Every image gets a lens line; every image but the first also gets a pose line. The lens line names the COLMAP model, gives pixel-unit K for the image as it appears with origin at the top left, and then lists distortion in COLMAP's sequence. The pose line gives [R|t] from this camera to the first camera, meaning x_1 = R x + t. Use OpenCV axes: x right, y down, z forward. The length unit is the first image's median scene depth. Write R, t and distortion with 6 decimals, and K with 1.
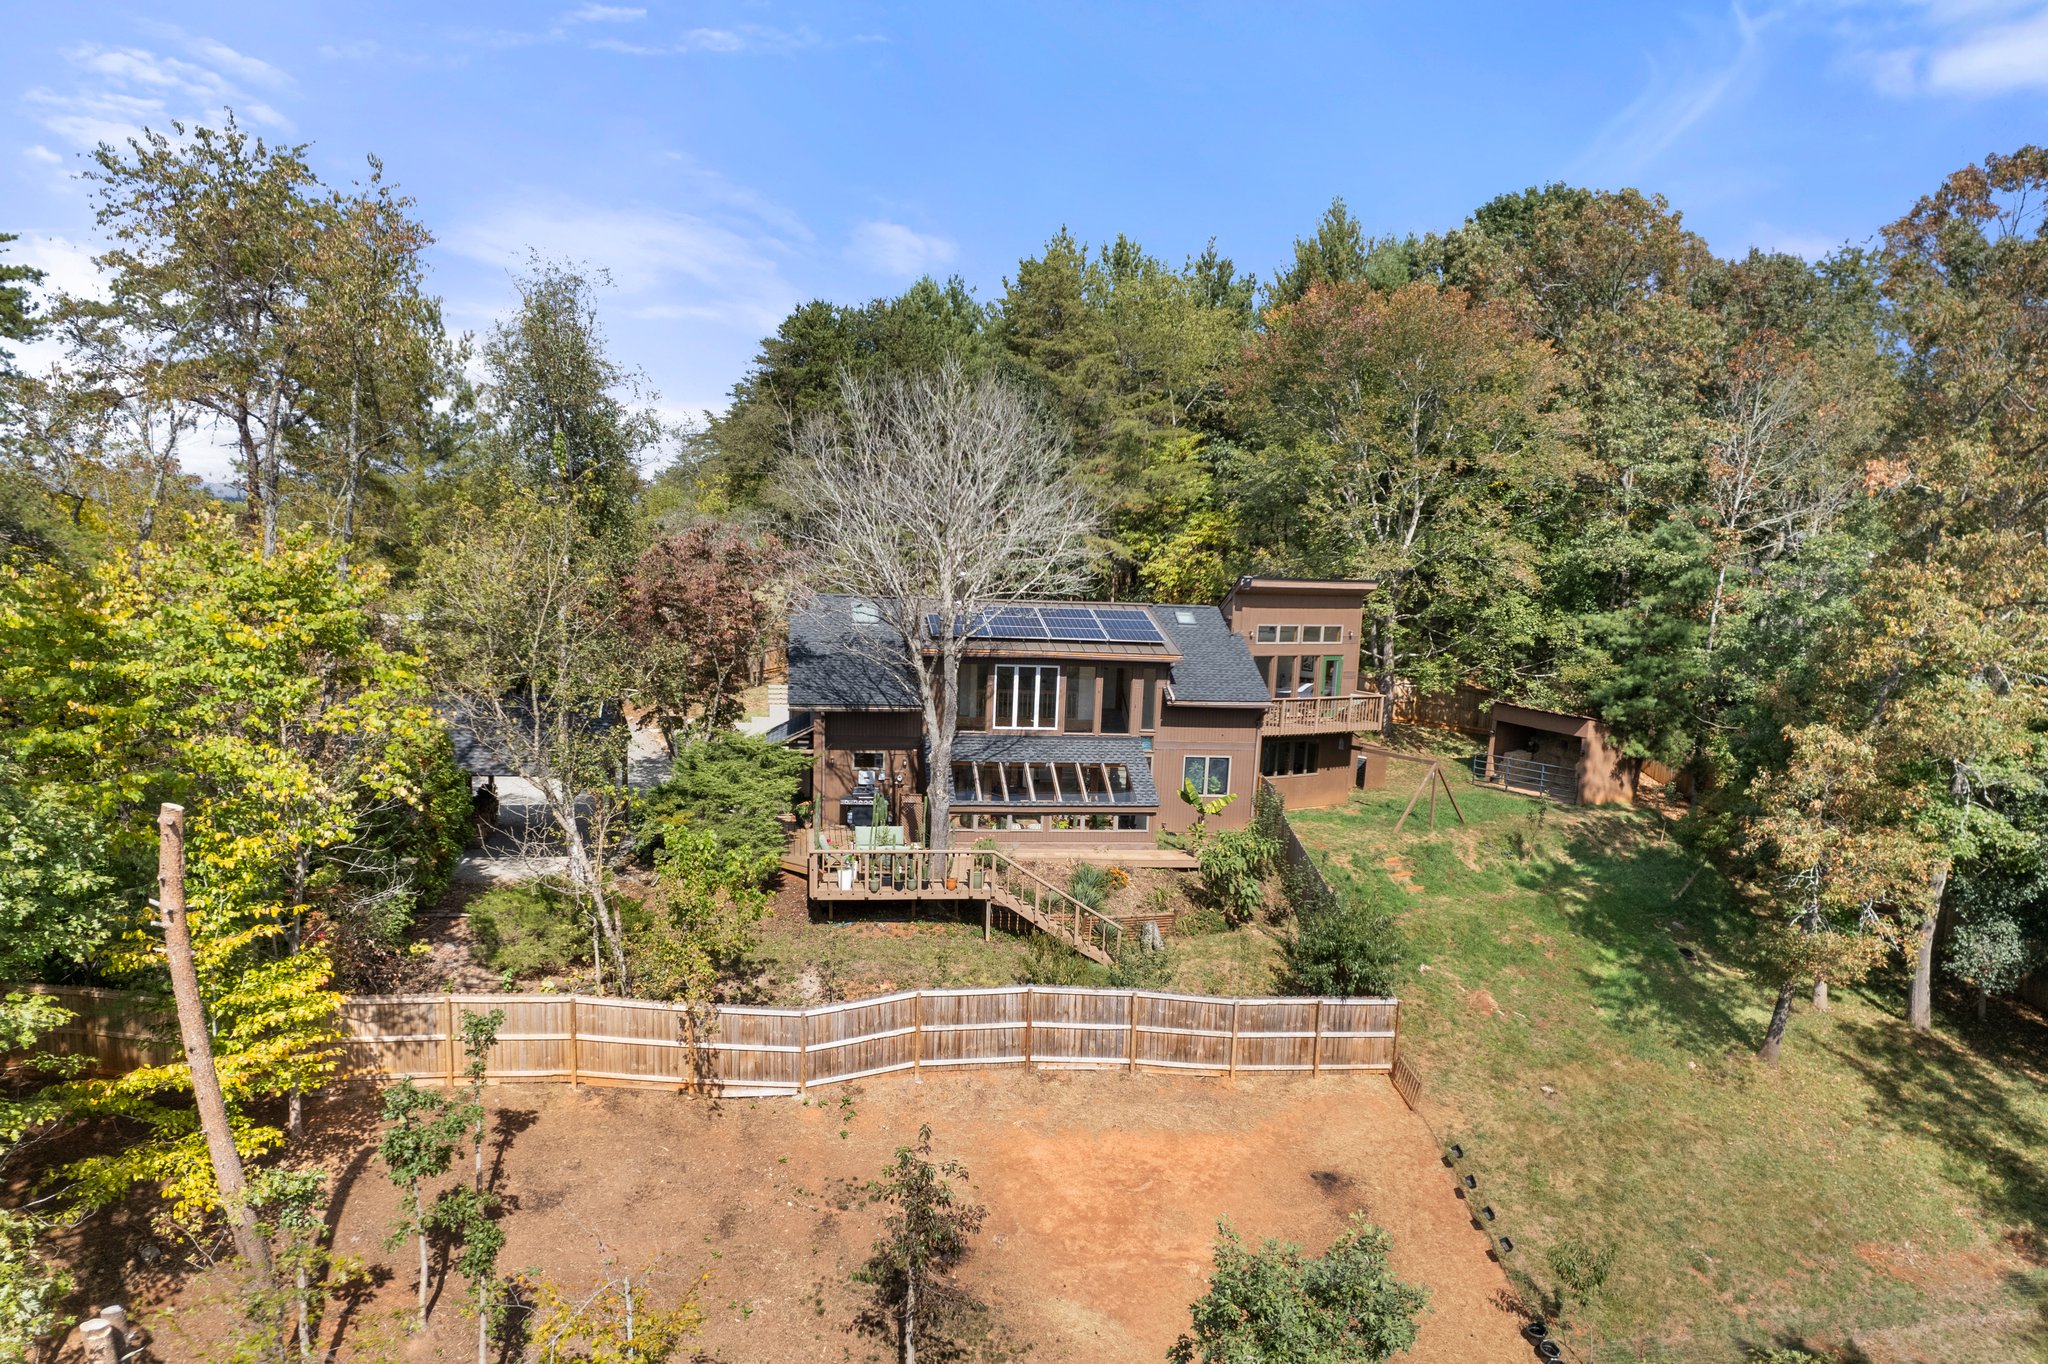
lens RADIAL K [[1361.7, 0, 1024.0], [0, 1361.7, 682.0], [0, 0, 1]] dist [-0.038572, -0.000321]
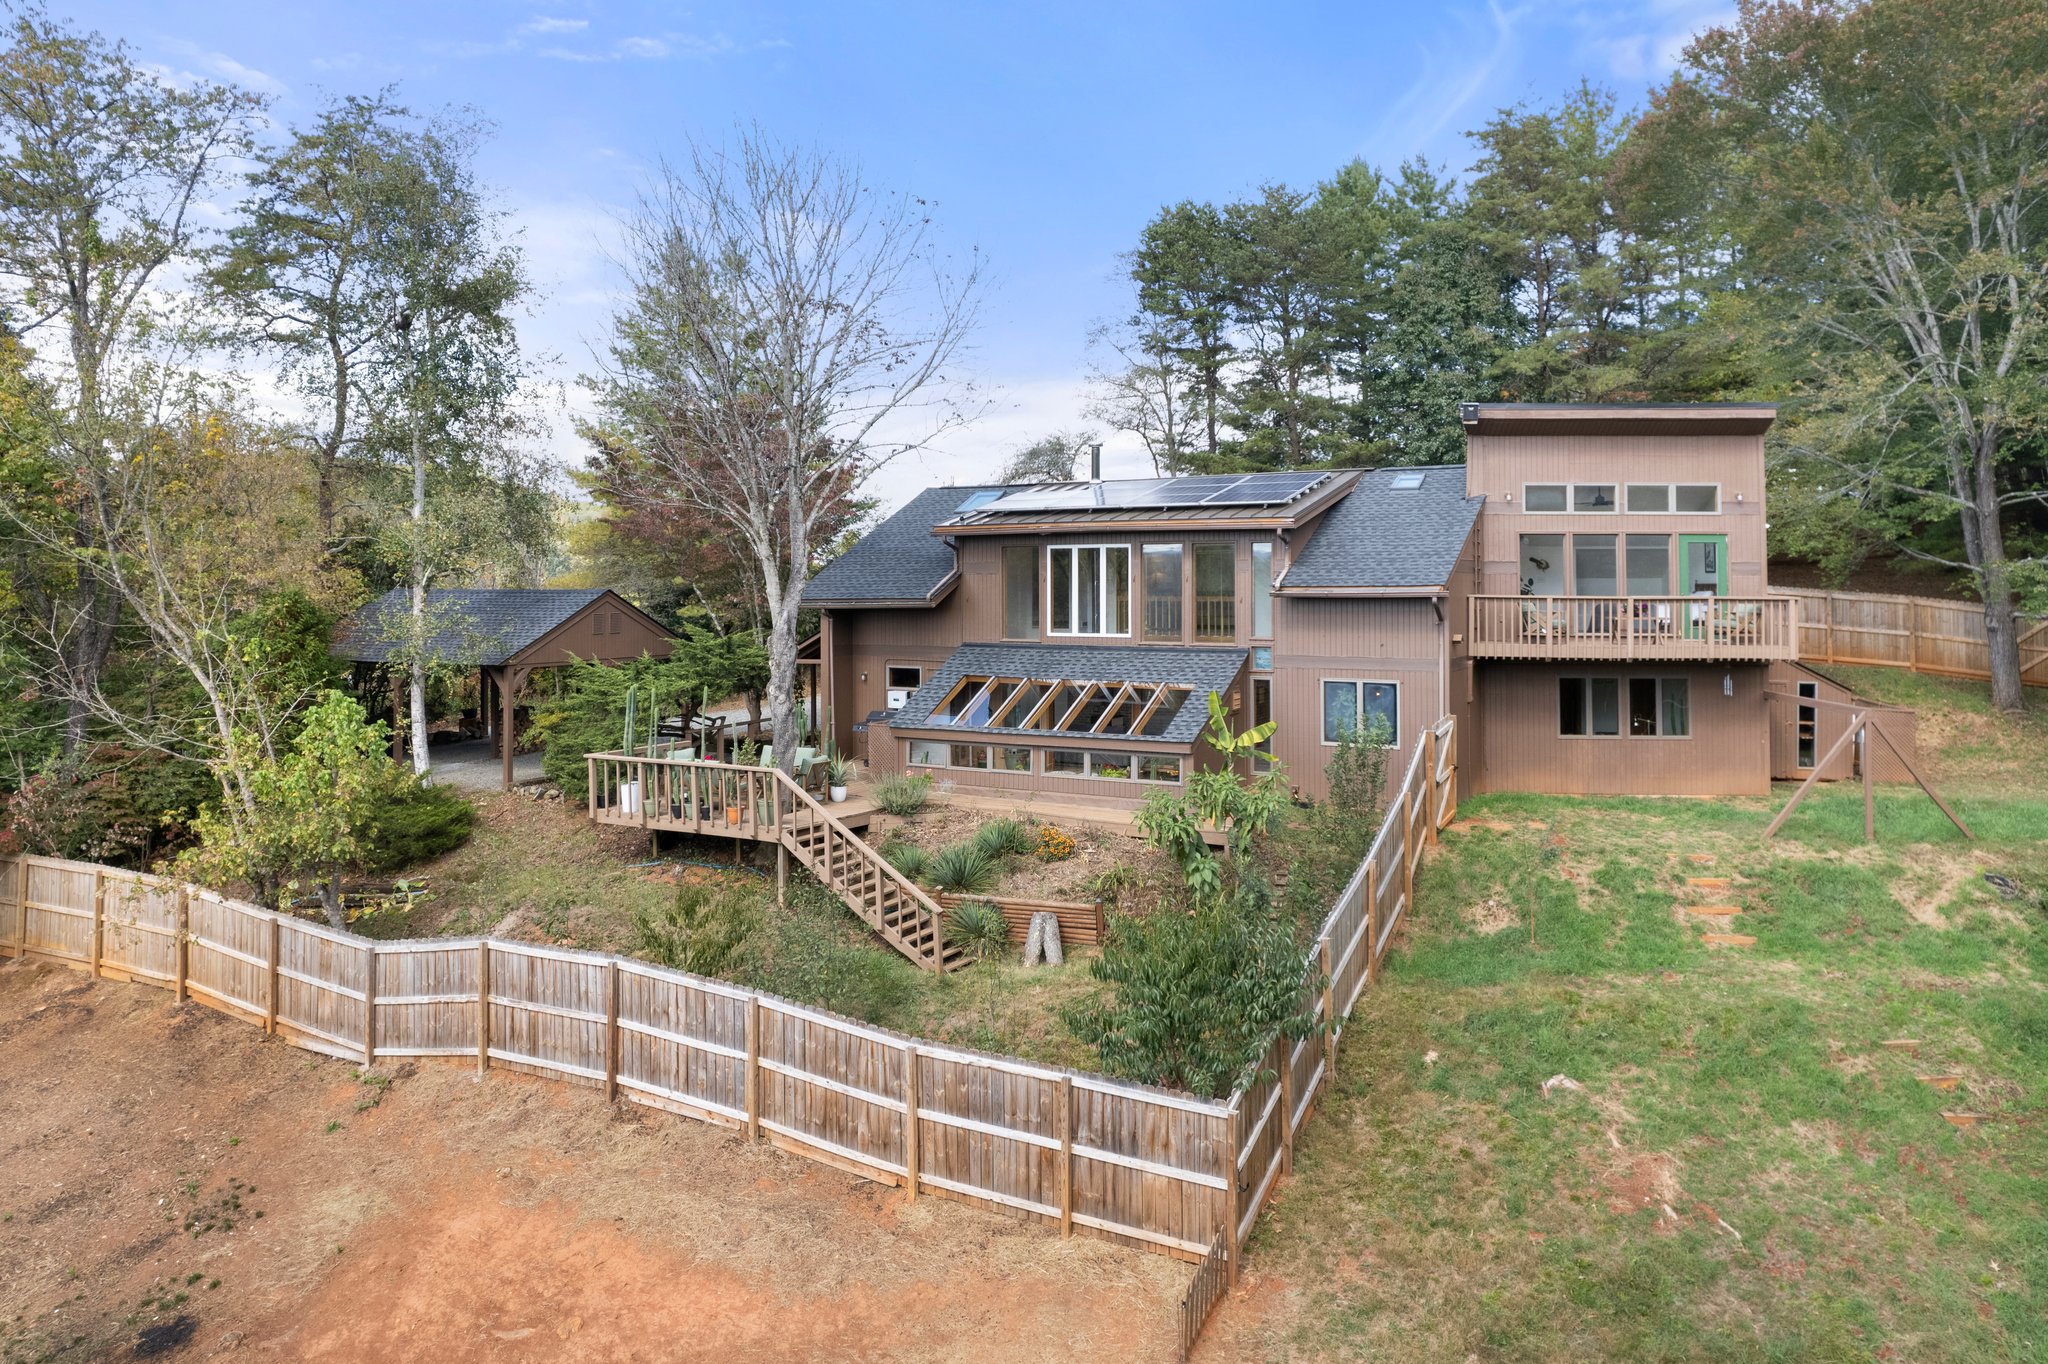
lens RADIAL K [[1331.3, 0, 1027.5], [0, 1331.3, 517.9], [0, 0, 1]] dist [-0.030093, -0.000276]
pose [[0.792979, -0.073431, -0.604807, 0.403530], [-0.026019, 0.987723, -0.154036, 0.082372], [0.608693, 0.137884, 0.781333, 0.449890]]
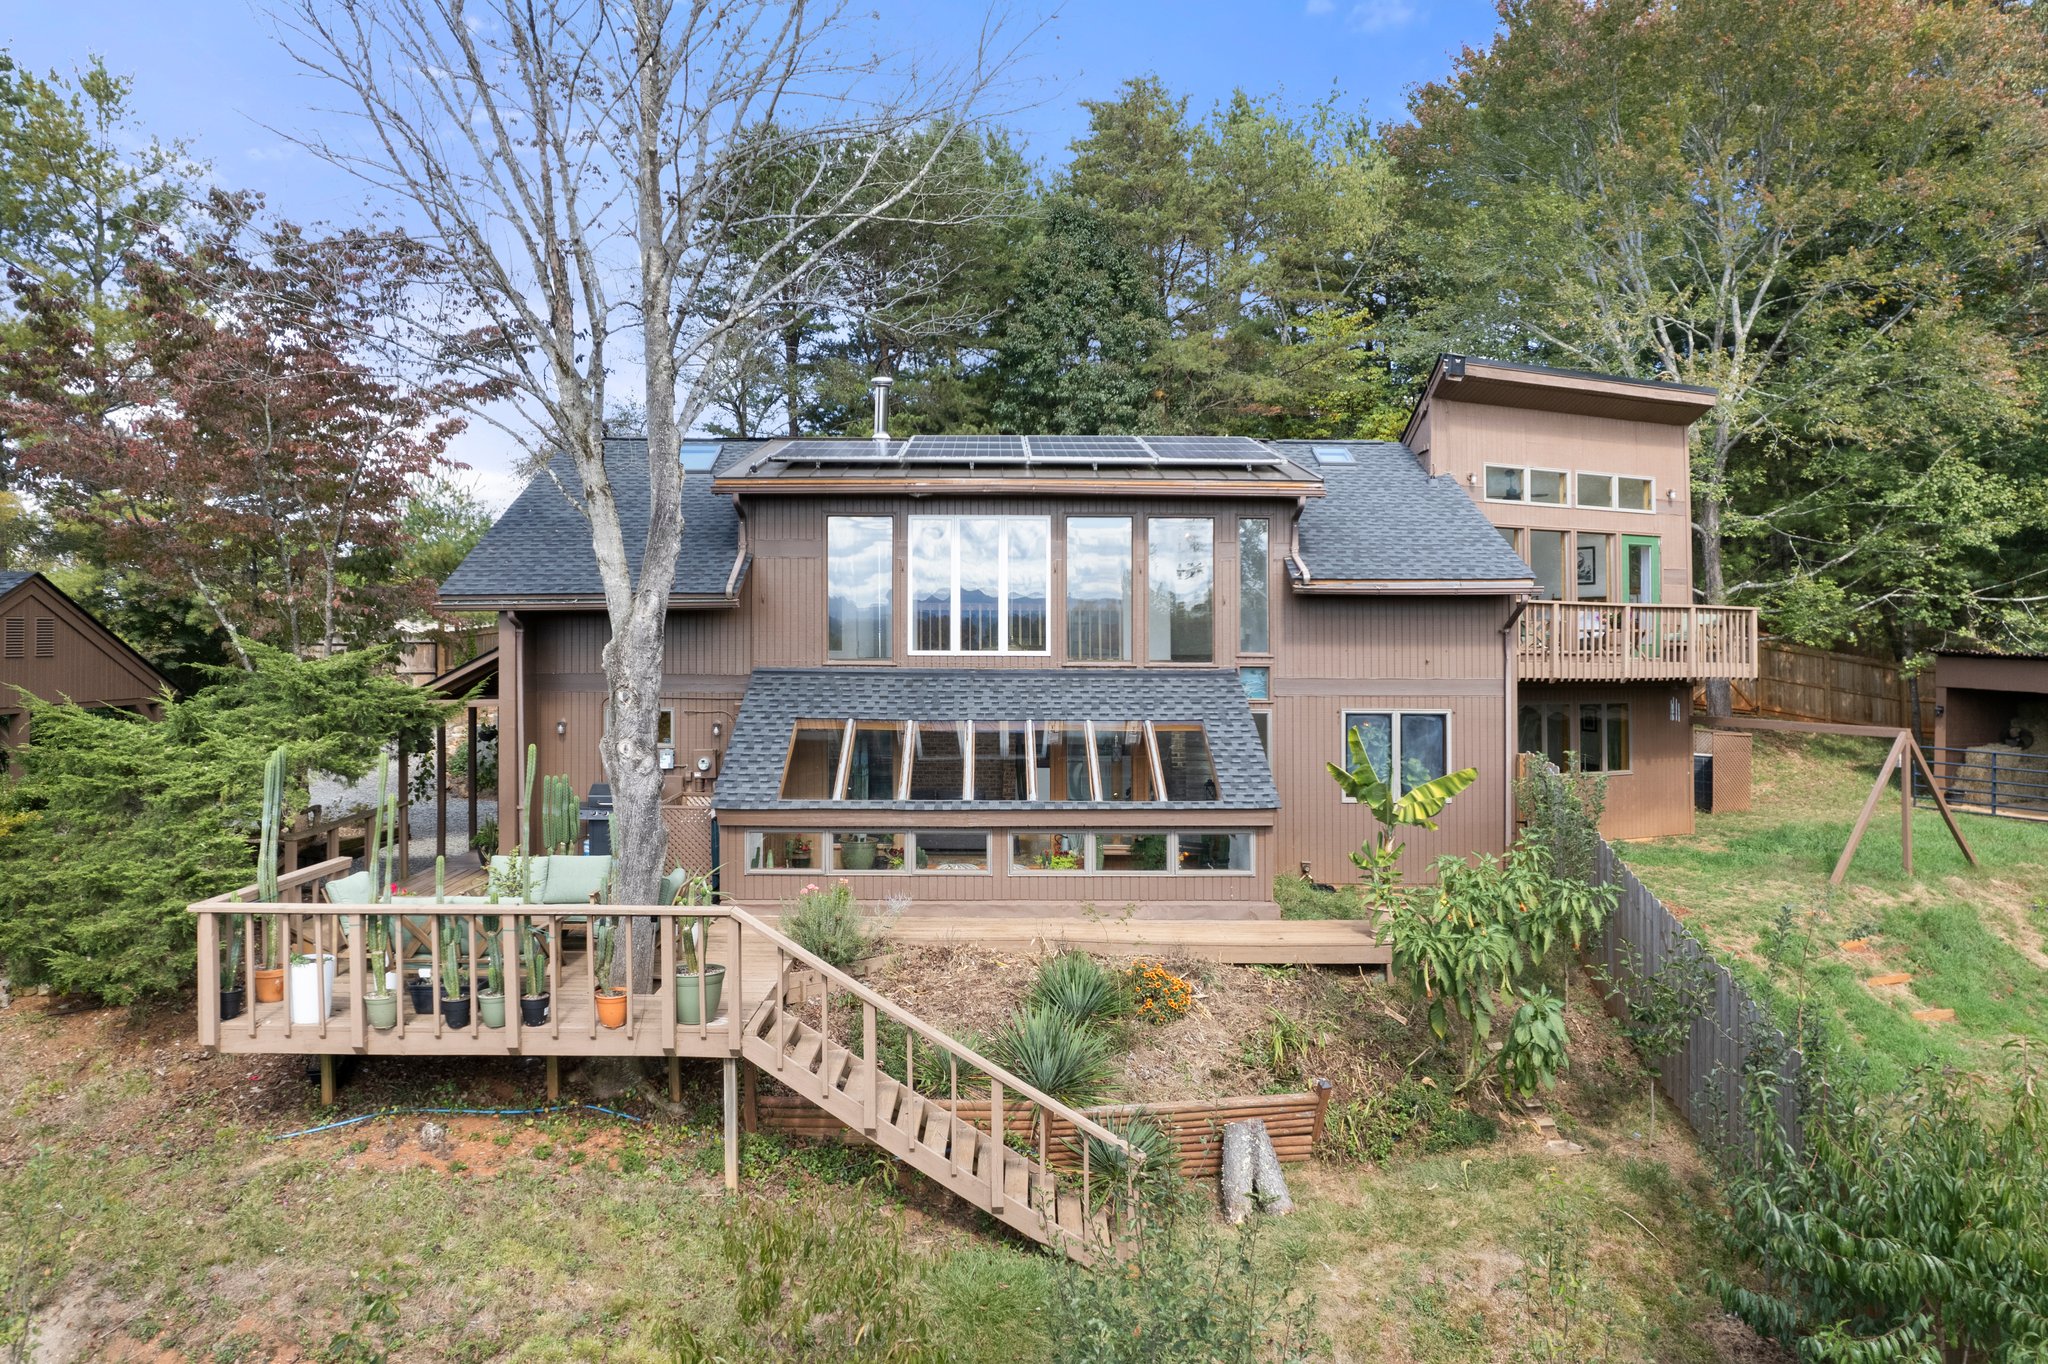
lens RADIAL K [[1378.0, 0, 988.5], [0, 1378.0, 593.2], [0, 0, 1]] dist [-0.063579, 0.053348]
pose [[0.987057, -0.041910, -0.154796, 0.077675], [0.020530, 0.990329, -0.137214, 0.079107], [0.159049, 0.132260, 0.978371, 0.560071]]
